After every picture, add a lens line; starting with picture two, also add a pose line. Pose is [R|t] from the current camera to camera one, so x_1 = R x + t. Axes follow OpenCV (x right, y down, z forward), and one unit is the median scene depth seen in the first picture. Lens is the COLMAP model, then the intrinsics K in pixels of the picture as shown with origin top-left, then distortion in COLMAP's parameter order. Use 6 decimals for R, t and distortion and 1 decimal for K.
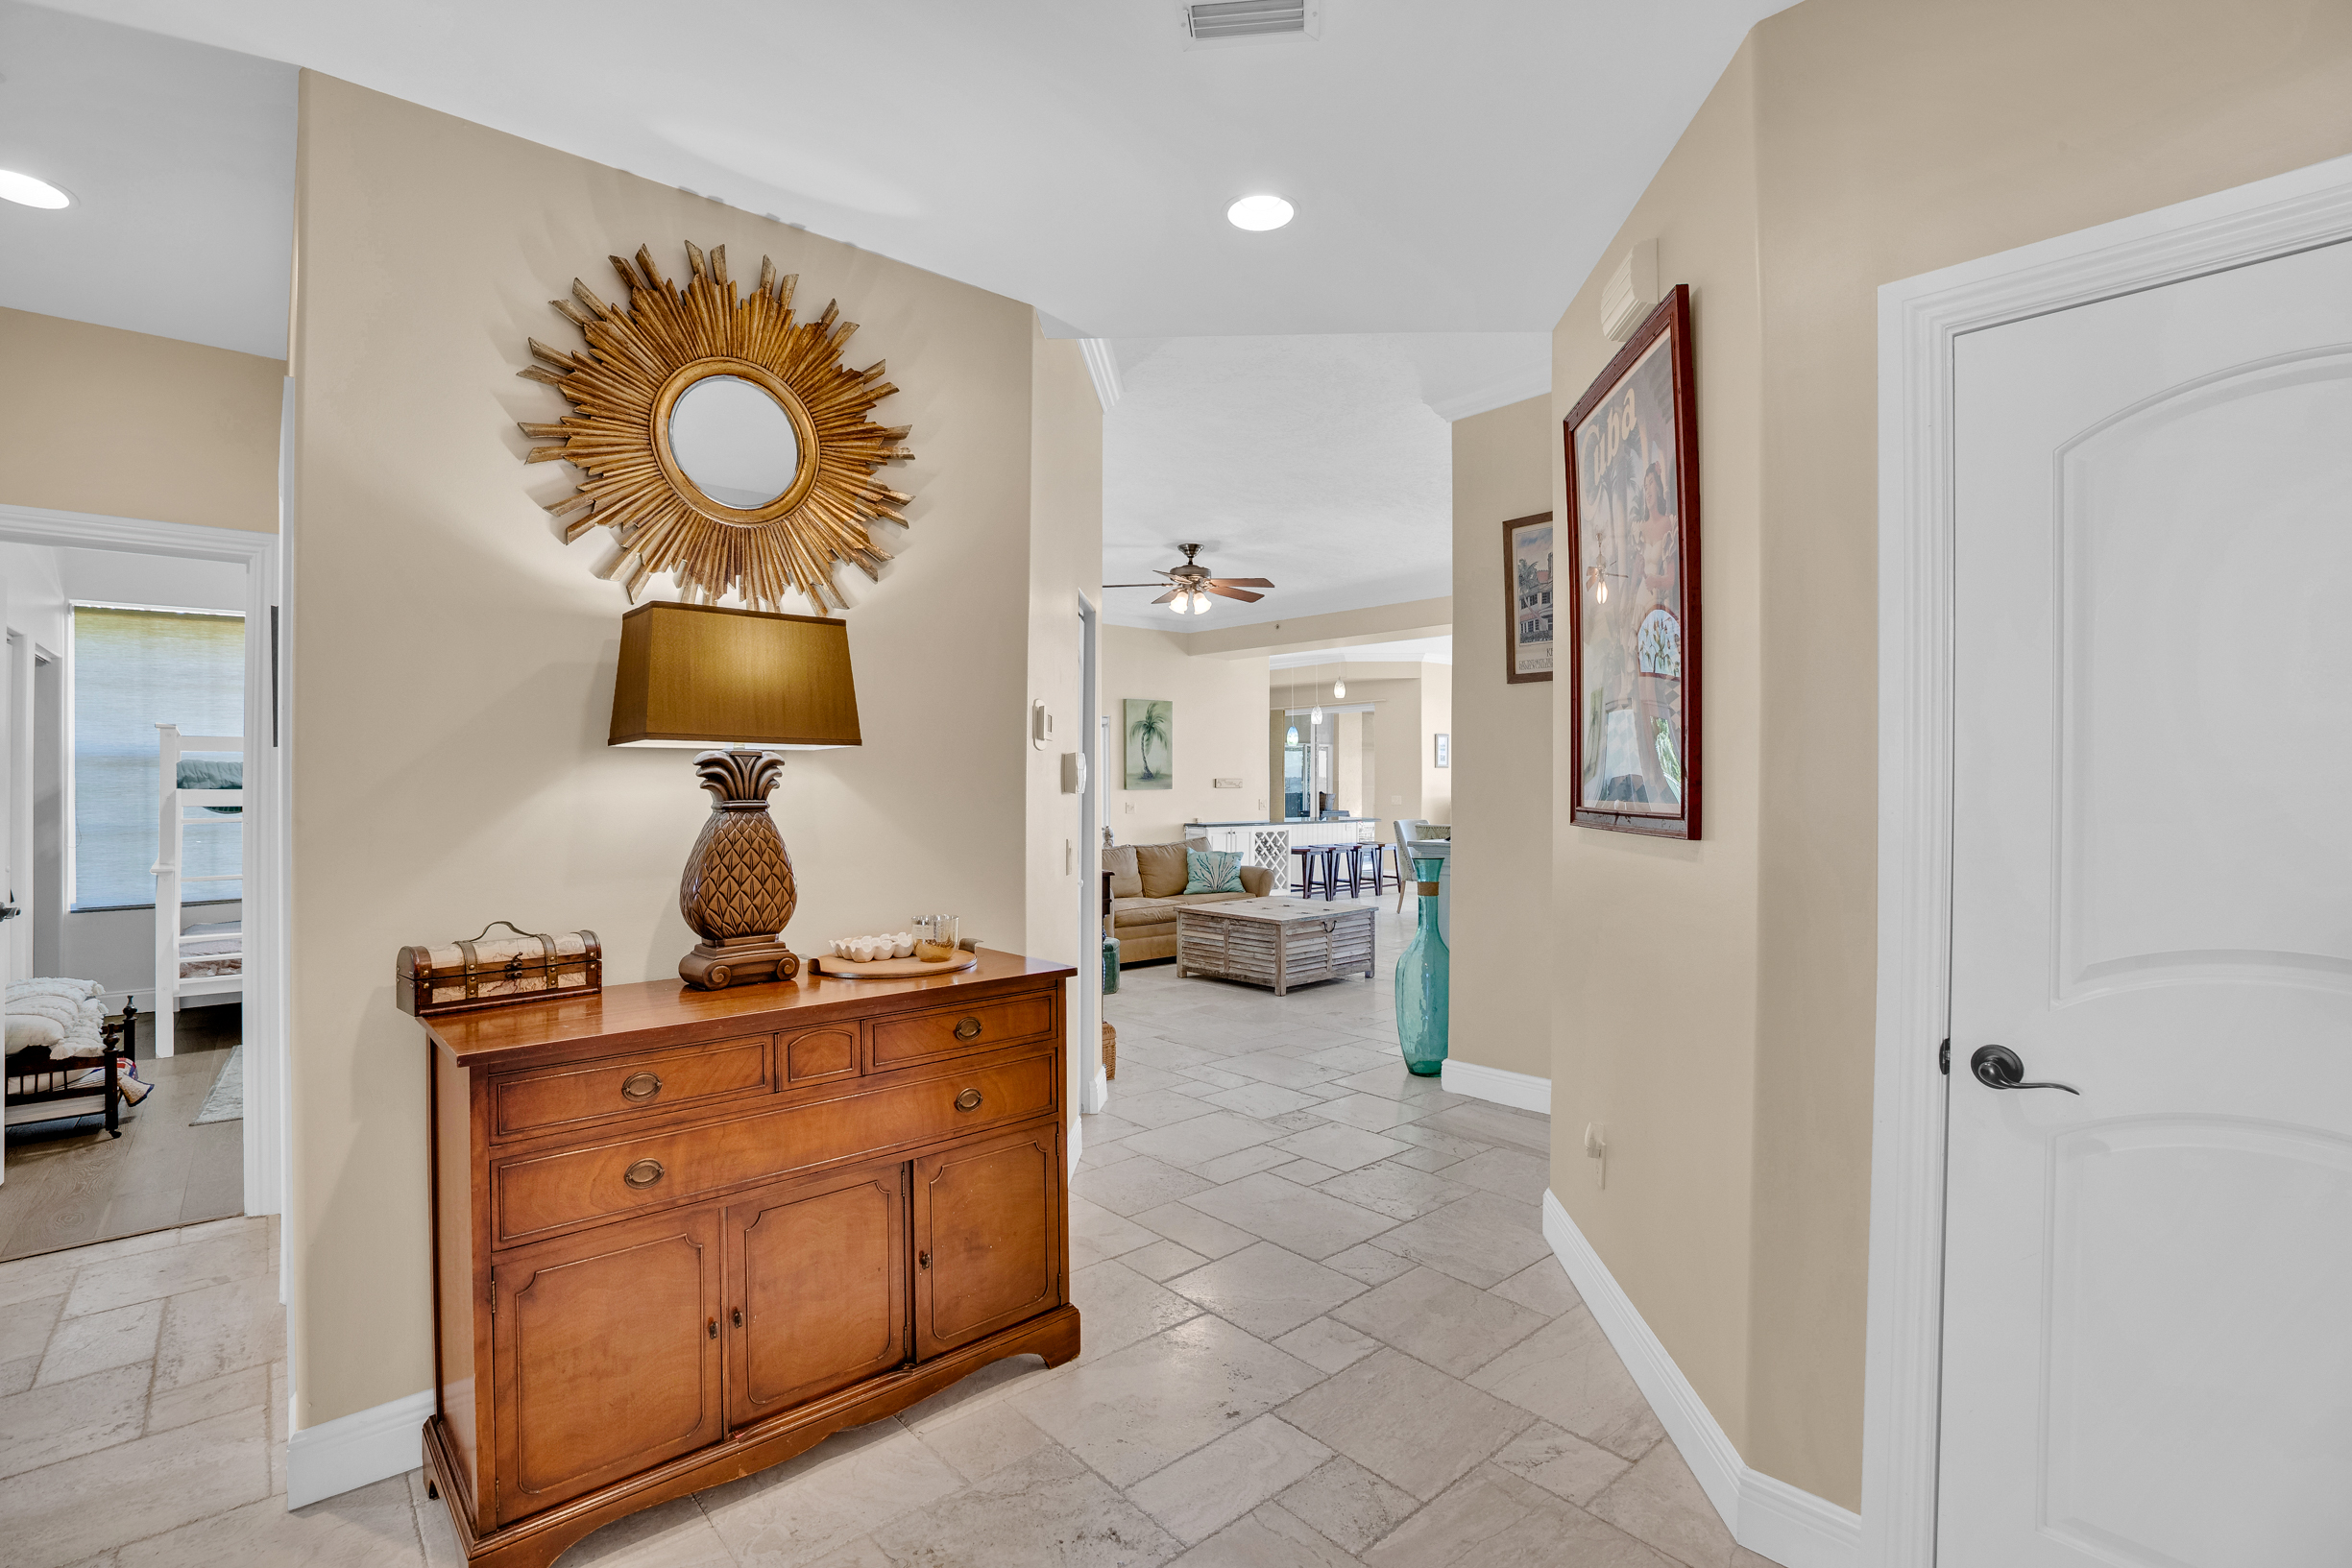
lens RADIAL K [[1077.8, 0, 1196.8], [0, 1077.8, 771.2], [0, 0, 1]] dist [-0.038796, 0.007678]
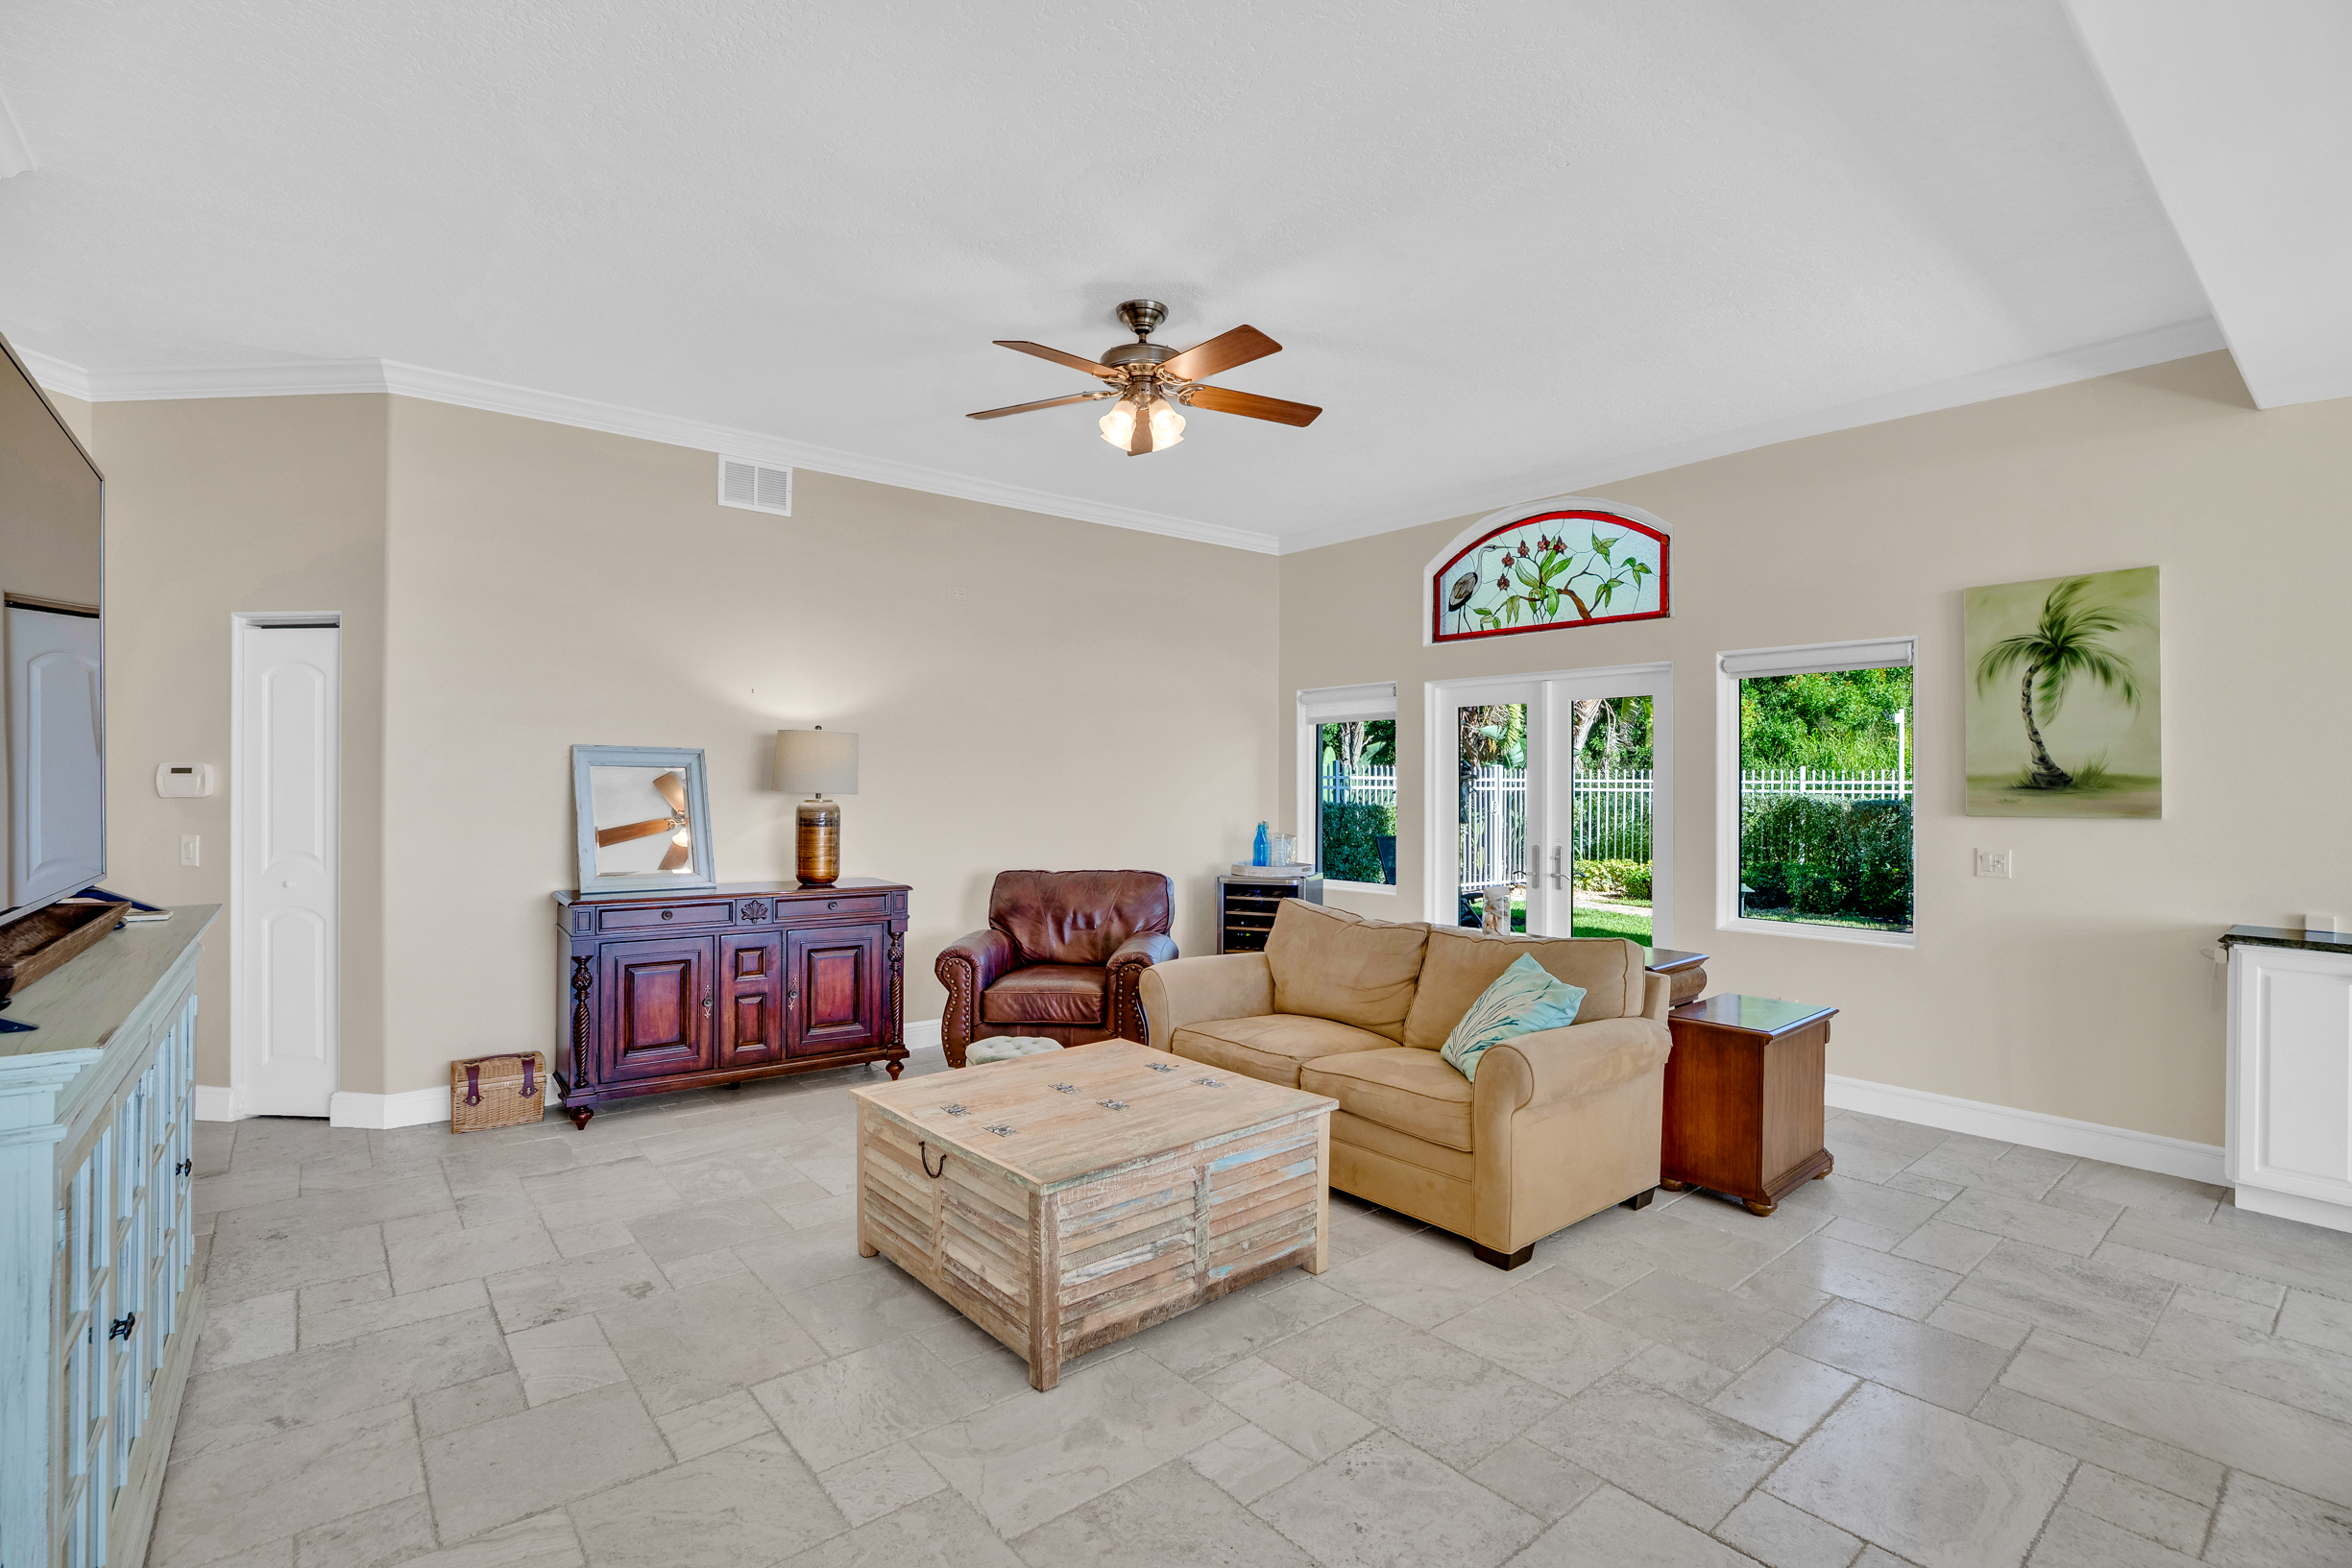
lens RADIAL K [[1077.8, 0, 1185.5], [0, 1077.8, 777.3], [0, 0, 1]] dist [-0.038796, 0.007678]
pose [[-0.037751, -0.005538, -0.999272, 0.334550], [0.003302, 0.999978, -0.005667, 0.004104], [0.999282, -0.003514, -0.037732, 0.726926]]
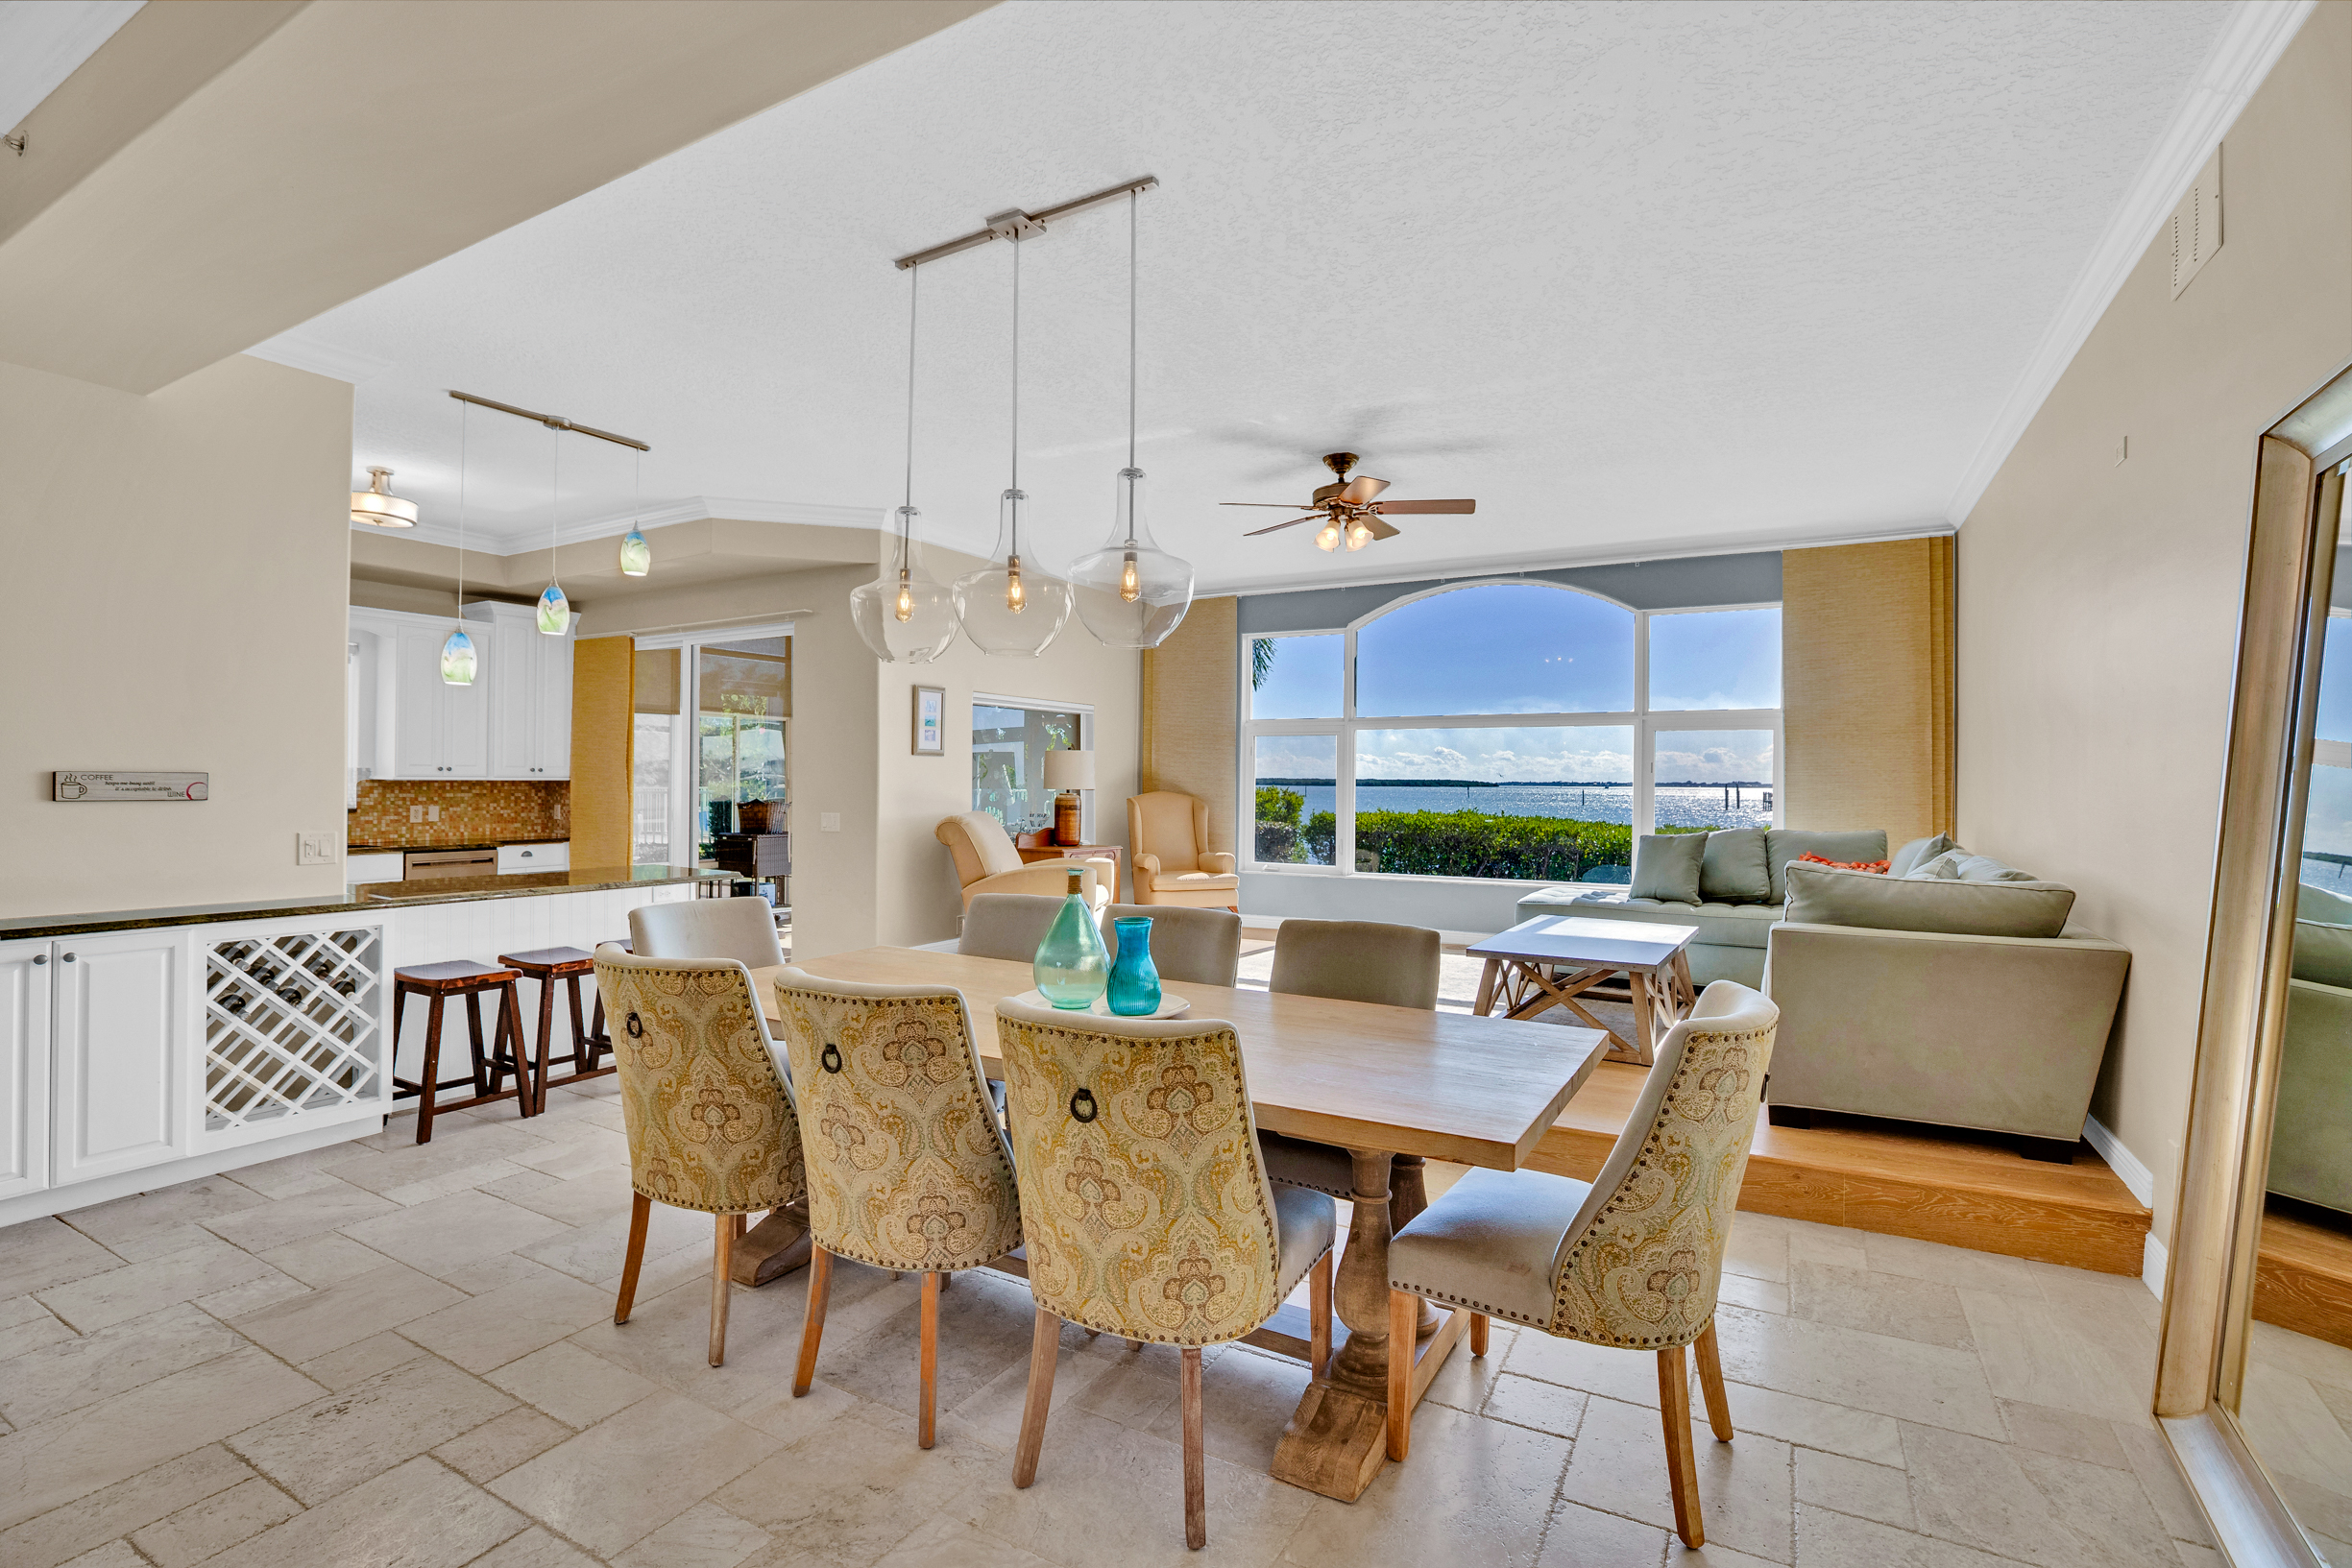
lens RADIAL K [[1077.8, 0, 1190.3], [0, 1077.8, 781.0], [0, 0, 1]] dist [-0.038796, 0.007678]
pose [[0.944797, 0.007361, 0.327573, 0.240019], [-0.010159, 0.999925, 0.006833, 0.004792], [-0.327498, -0.009784, 0.944801, 0.669430]]
